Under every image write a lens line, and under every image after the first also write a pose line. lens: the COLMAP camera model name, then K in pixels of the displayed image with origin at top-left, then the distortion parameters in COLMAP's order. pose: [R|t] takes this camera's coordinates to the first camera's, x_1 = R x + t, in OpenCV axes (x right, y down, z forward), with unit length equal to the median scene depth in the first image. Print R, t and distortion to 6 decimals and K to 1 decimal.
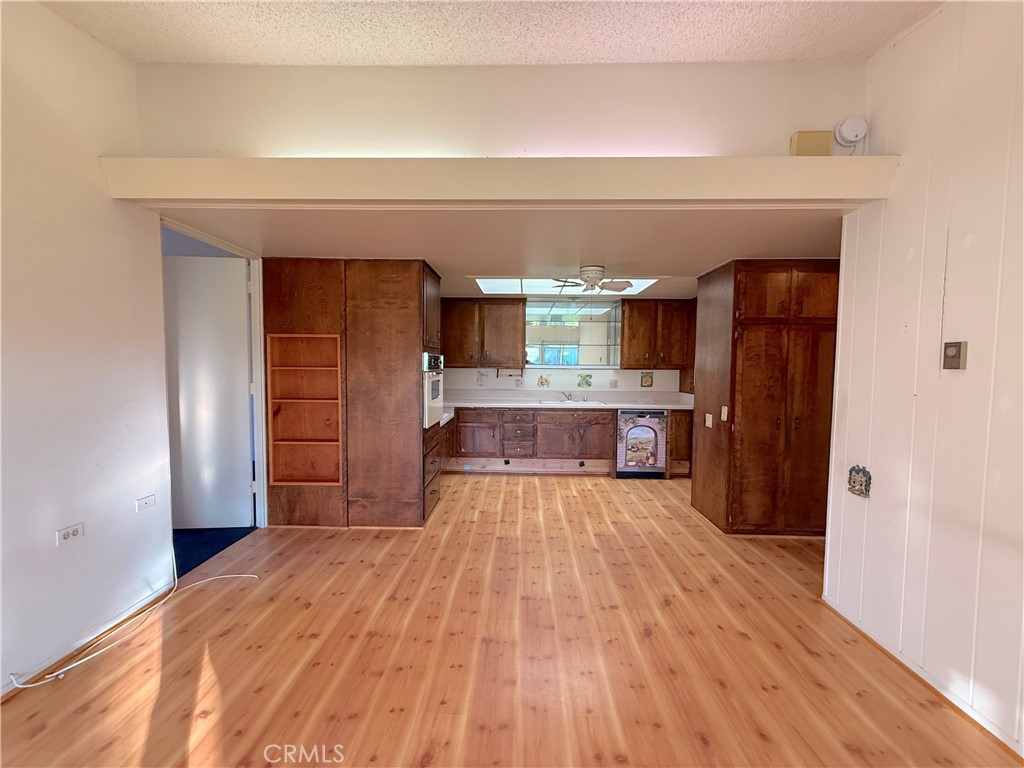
lens RADIAL K [[408.3, 0, 513.5], [0, 408.3, 383.9], [0, 0, 1]] dist [-0.000024, 0.000088]
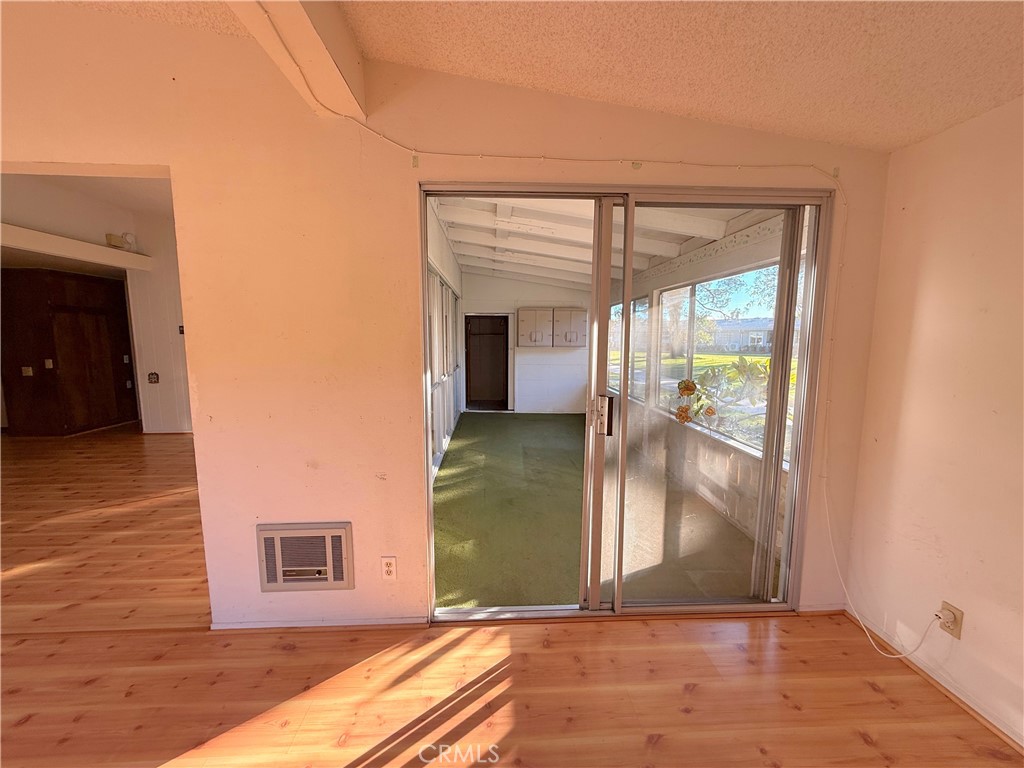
lens RADIAL K [[408.3, 0, 513.5], [0, 408.3, 383.9], [0, 0, 1]] dist [-0.000024, 0.000088]
pose [[-0.078453, -0.123892, 0.989190, -1.209140], [0.051171, 0.990439, 0.128106, 0.037948], [-0.995604, 0.060668, -0.071363, -0.692427]]
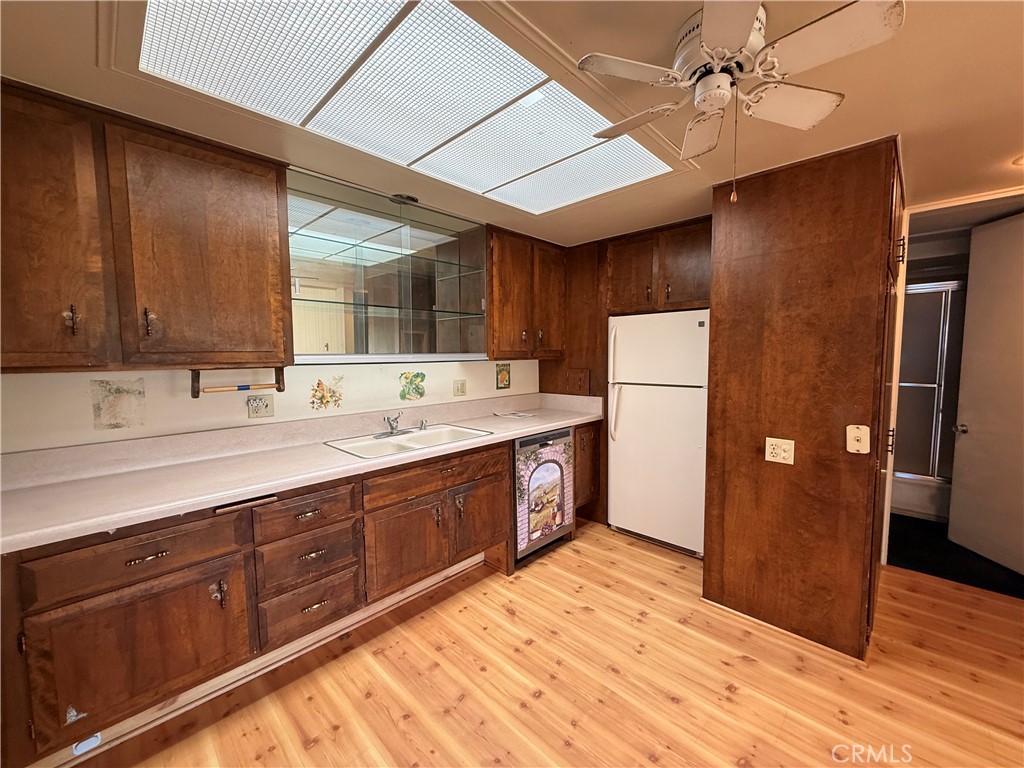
lens RADIAL K [[408.3, 0, 513.5], [0, 408.3, 383.9], [0, 0, 1]] dist [-0.000024, 0.000088]
pose [[0.680668, -0.069533, 0.729285, -0.159880], [0.050536, 0.997571, 0.047945, -0.045186], [-0.730847, 0.004221, 0.682528, 0.950410]]
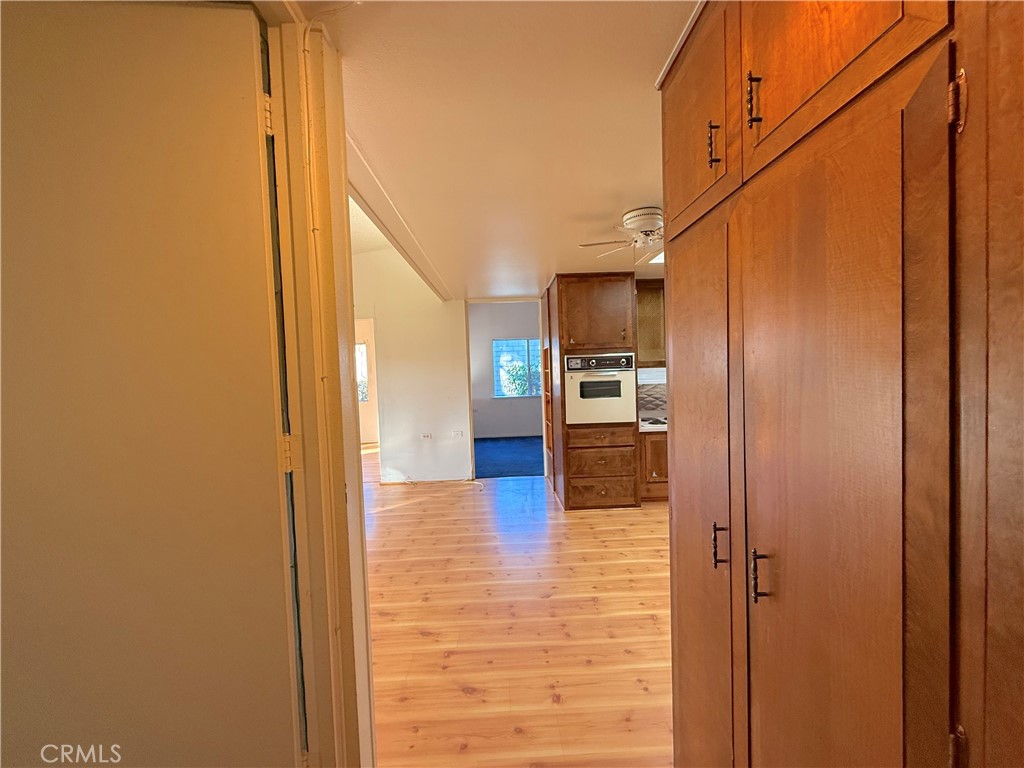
lens RADIAL K [[408.3, 0, 513.5], [0, 408.3, 383.9], [0, 0, 1]] dist [-0.000024, 0.000088]
pose [[0.054259, 0.022798, -0.998267, 0.888065], [-0.014793, 0.999648, 0.022025, -0.021624], [0.998417, 0.013573, 0.054577, 0.797932]]
